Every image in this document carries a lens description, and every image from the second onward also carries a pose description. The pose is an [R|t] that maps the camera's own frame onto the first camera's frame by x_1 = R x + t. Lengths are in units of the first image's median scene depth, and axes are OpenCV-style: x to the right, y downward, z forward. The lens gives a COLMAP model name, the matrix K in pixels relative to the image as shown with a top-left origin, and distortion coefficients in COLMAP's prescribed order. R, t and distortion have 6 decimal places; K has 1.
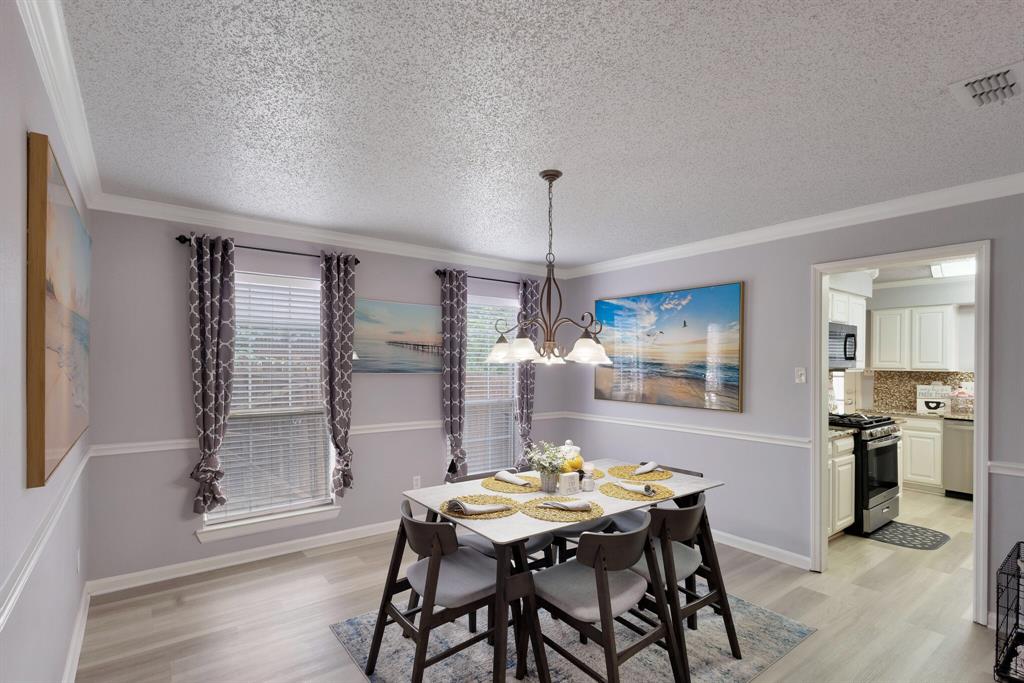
lens RADIAL K [[482.8, 0, 515.6], [0, 482.8, 357.7], [0, 0, 1]] dist [0.014726, -0.000027]
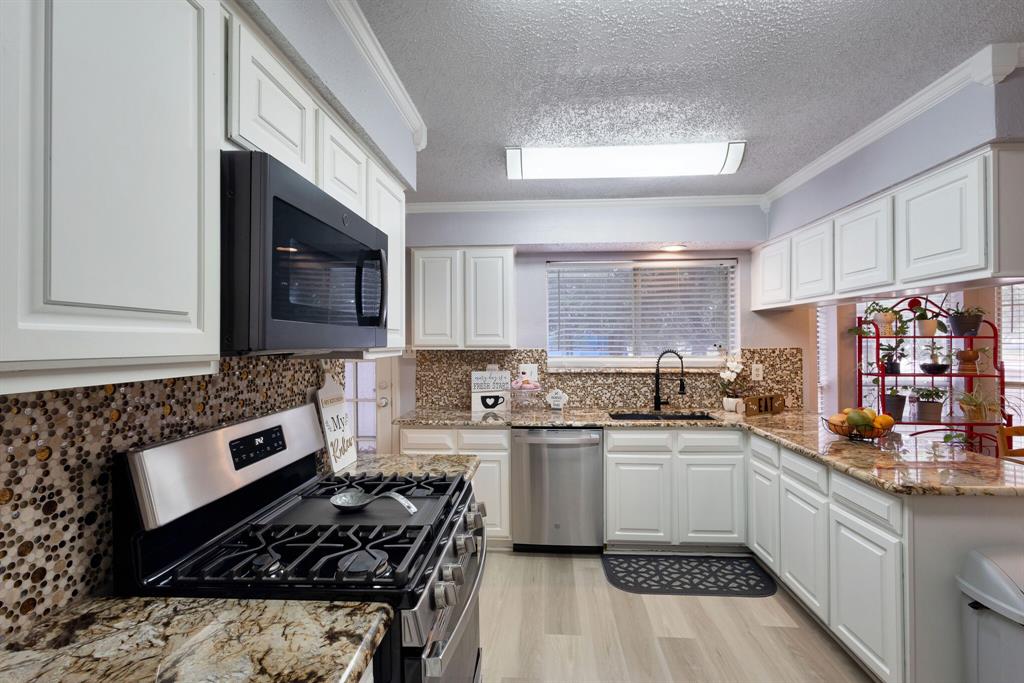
lens RADIAL K [[482.8, 0, 515.6], [0, 482.8, 357.7], [0, 0, 1]] dist [0.014726, -0.000027]
pose [[0.657083, -0.034246, 0.753040, 0.392040], [0.000930, 0.999004, 0.044621, 0.010013], [-0.753817, -0.028619, 0.656460, 0.550452]]
